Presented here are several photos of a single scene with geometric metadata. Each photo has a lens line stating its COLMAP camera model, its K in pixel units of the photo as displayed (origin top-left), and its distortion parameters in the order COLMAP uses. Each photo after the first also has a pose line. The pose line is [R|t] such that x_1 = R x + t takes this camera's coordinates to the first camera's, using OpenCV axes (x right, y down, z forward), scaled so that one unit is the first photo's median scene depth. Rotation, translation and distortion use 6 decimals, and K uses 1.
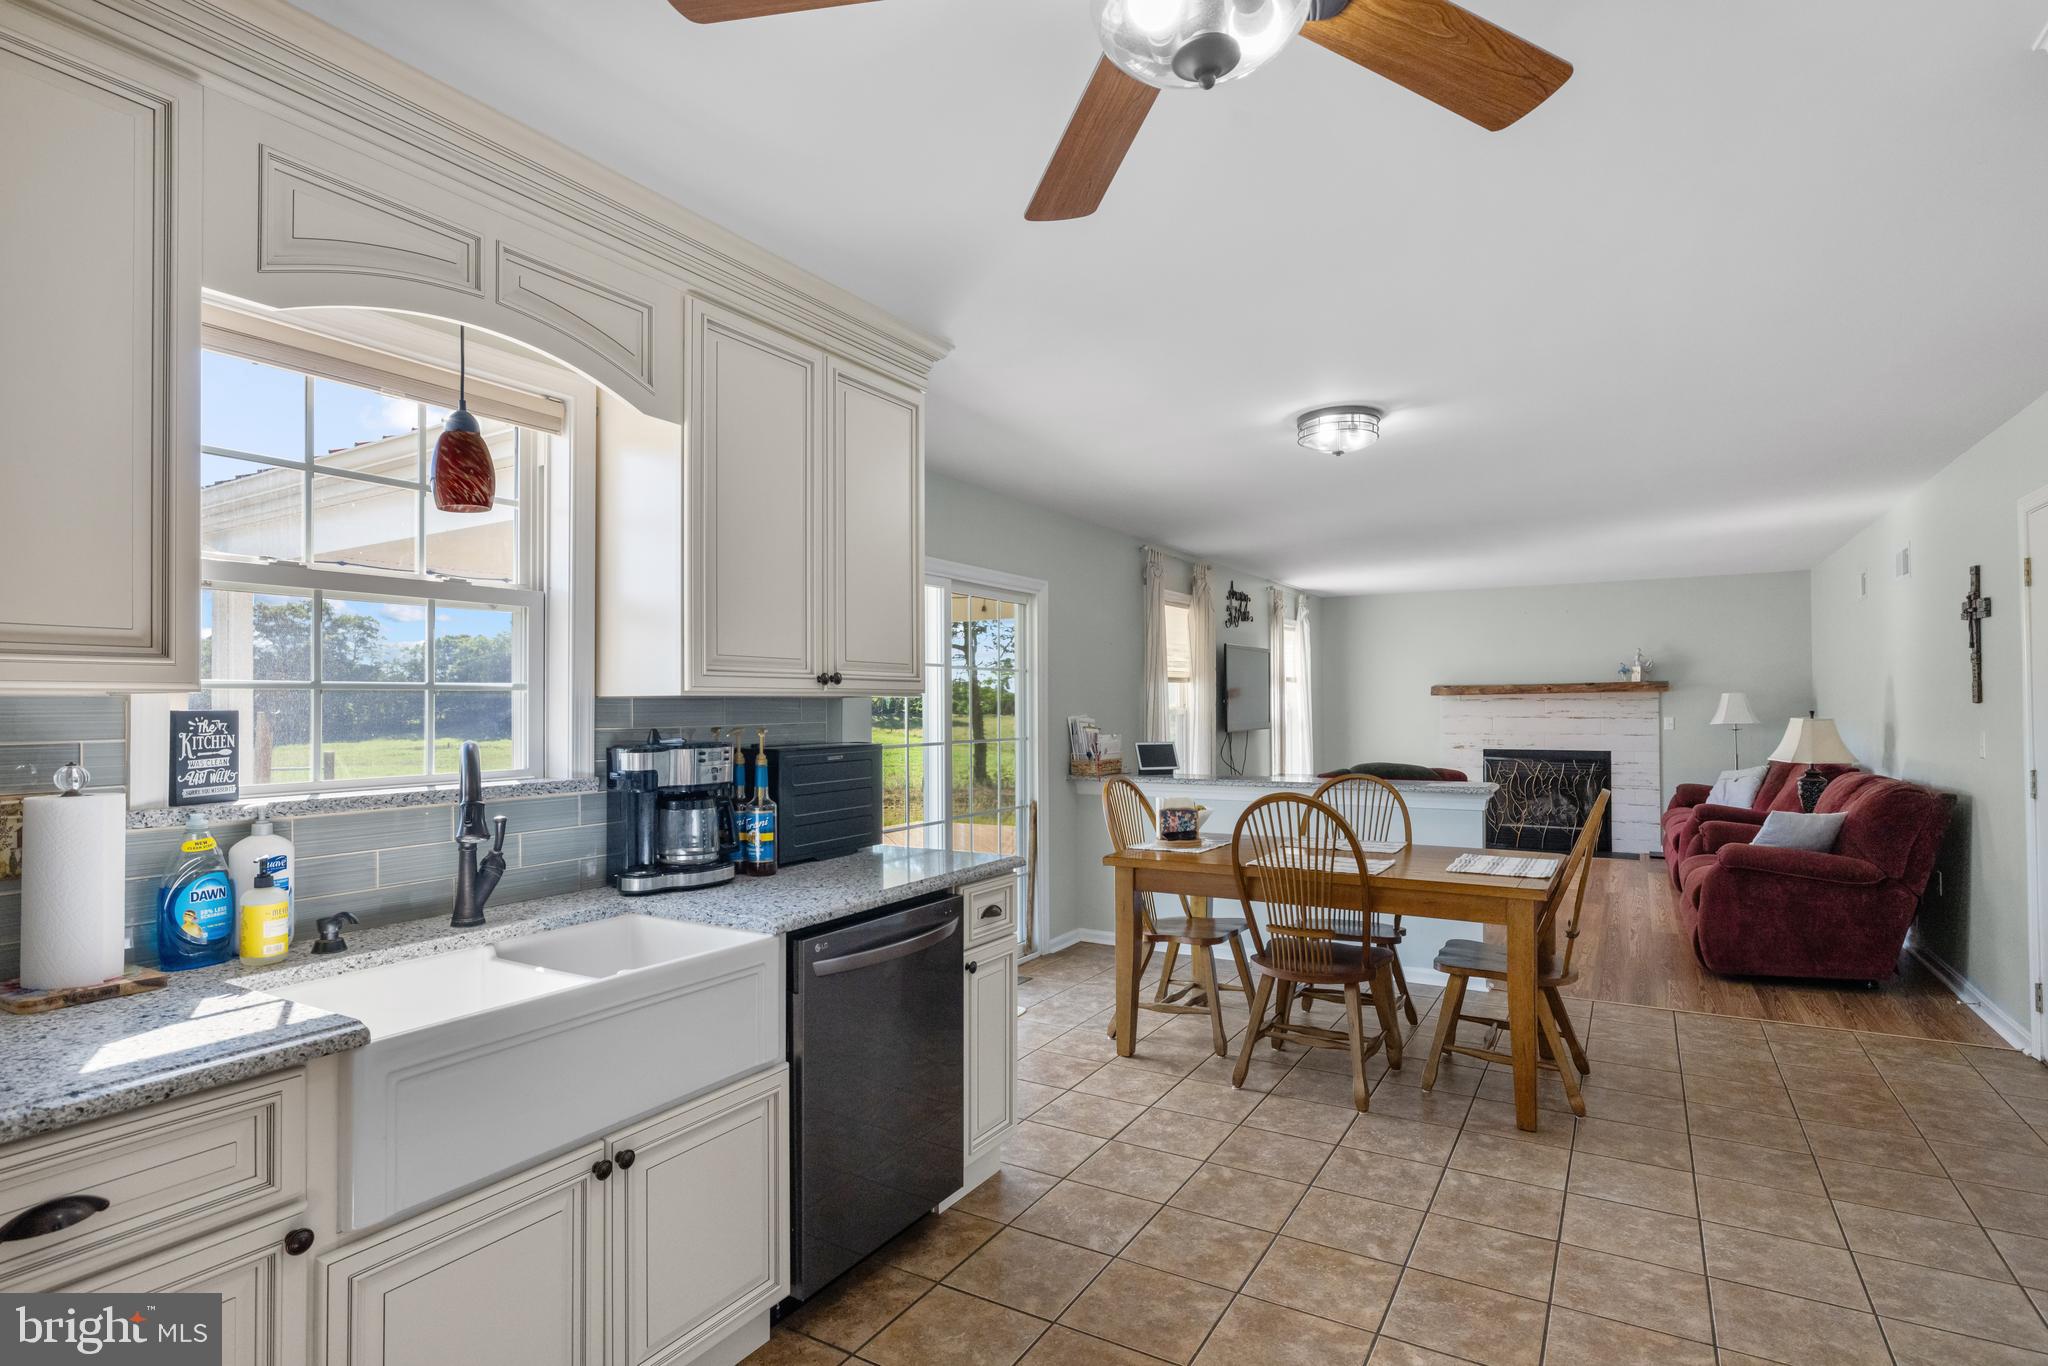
lens RADIAL K [[1069.5, 0, 969.2], [0, 1069.5, 679.5], [0, 0, 1]] dist [-0.006997, -0.000098]
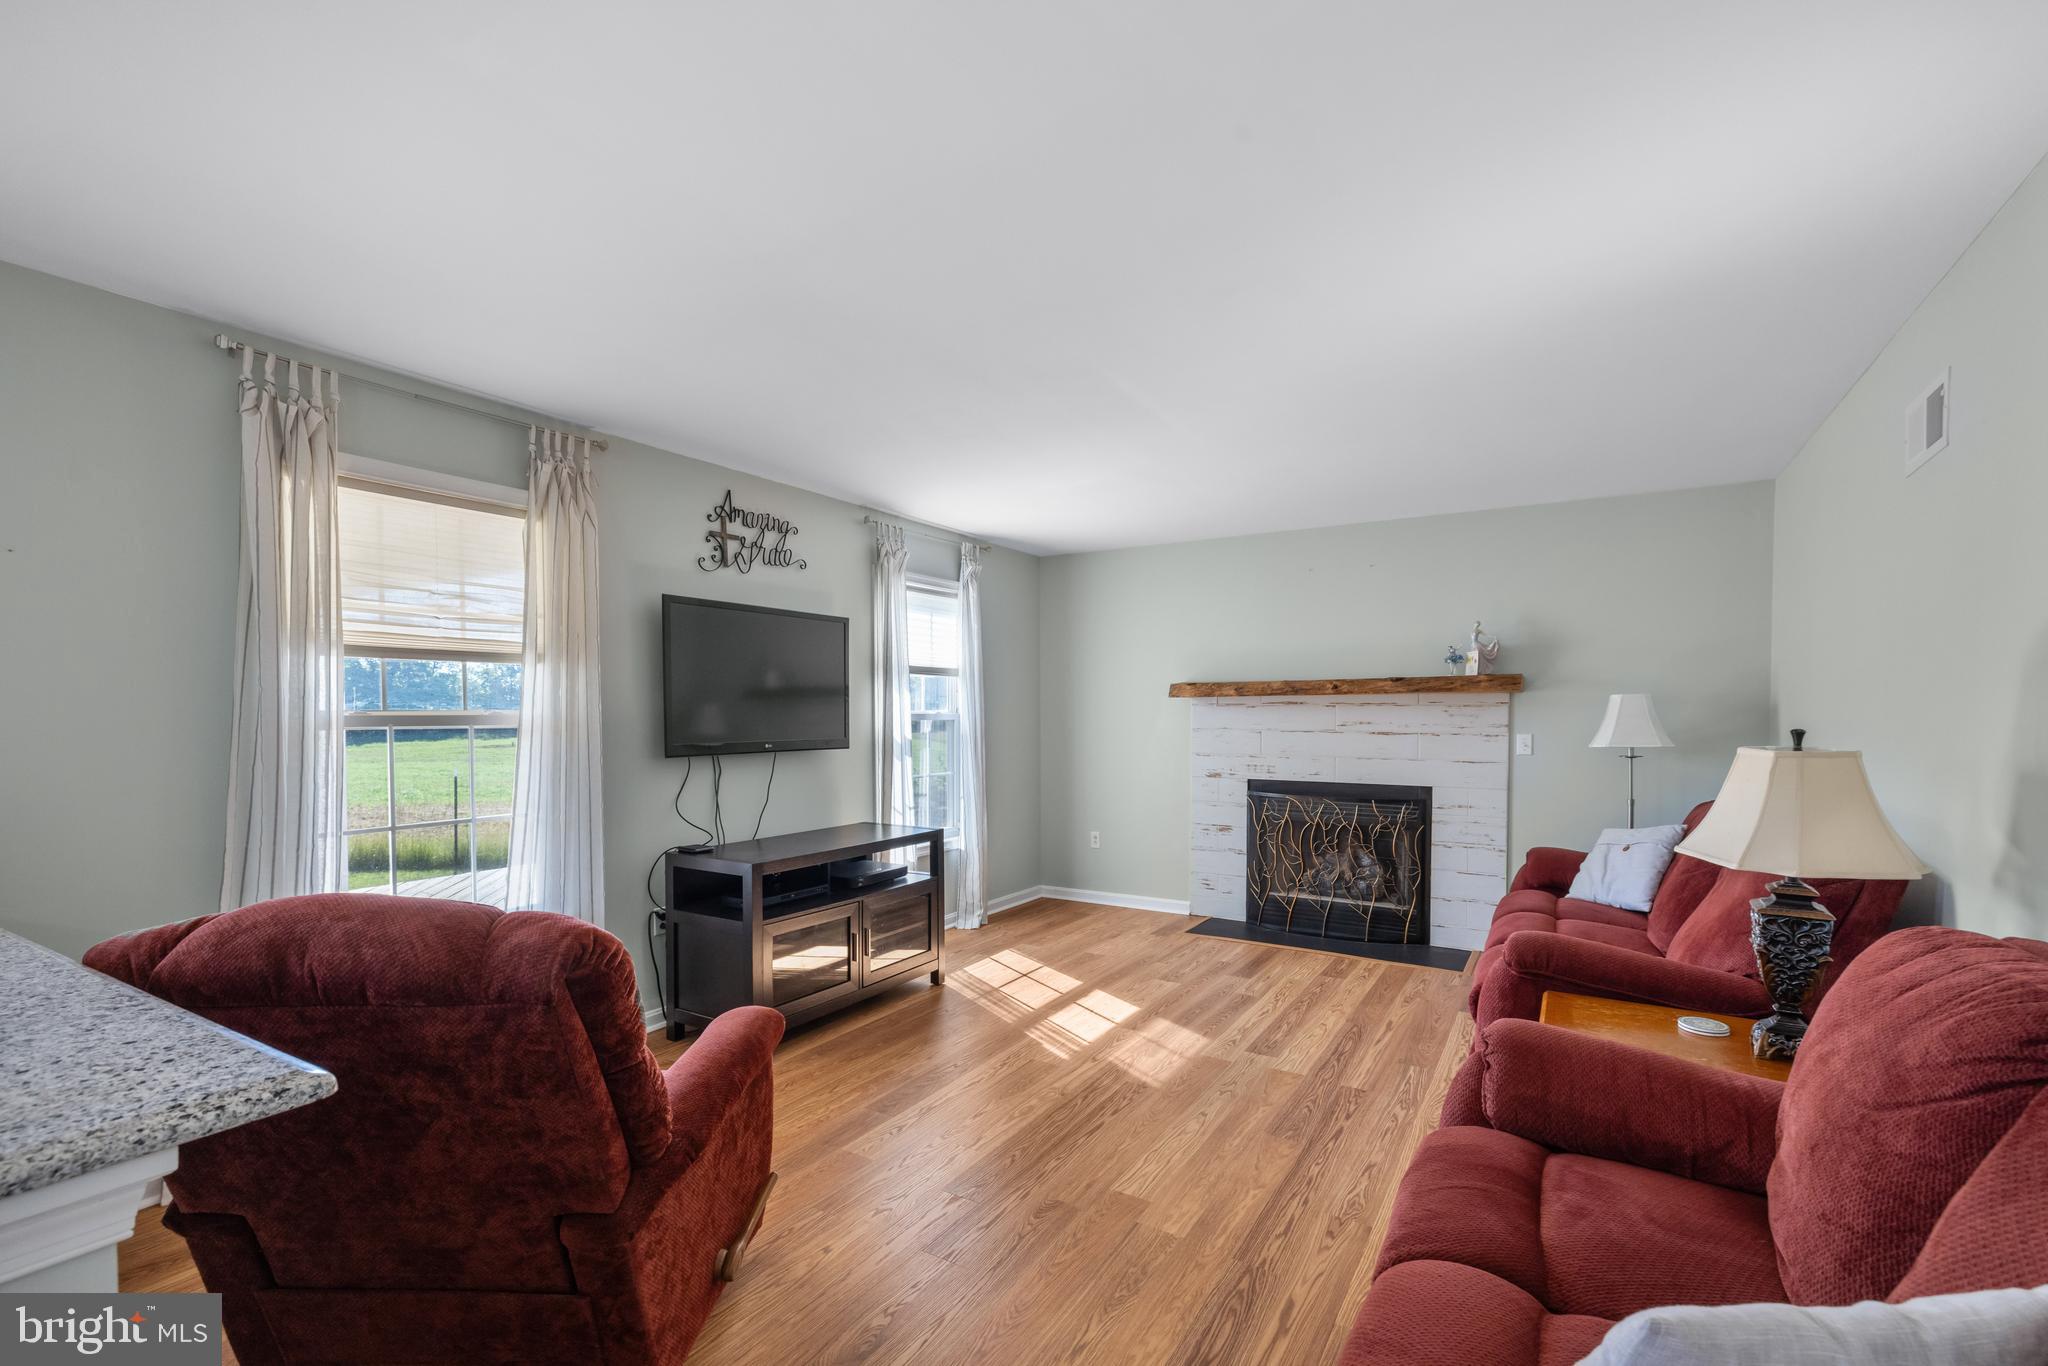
lens RADIAL K [[896.6, 0, 989.7], [0, 896.6, 721.7], [0, 0, 1]] dist [-0.001108, 0.000482]
pose [[0.999571, 0.007316, -0.028365, 0.363867], [-0.006336, 0.999385, 0.034497, 0.012374], [0.028600, -0.034302, 0.999002, 0.477097]]
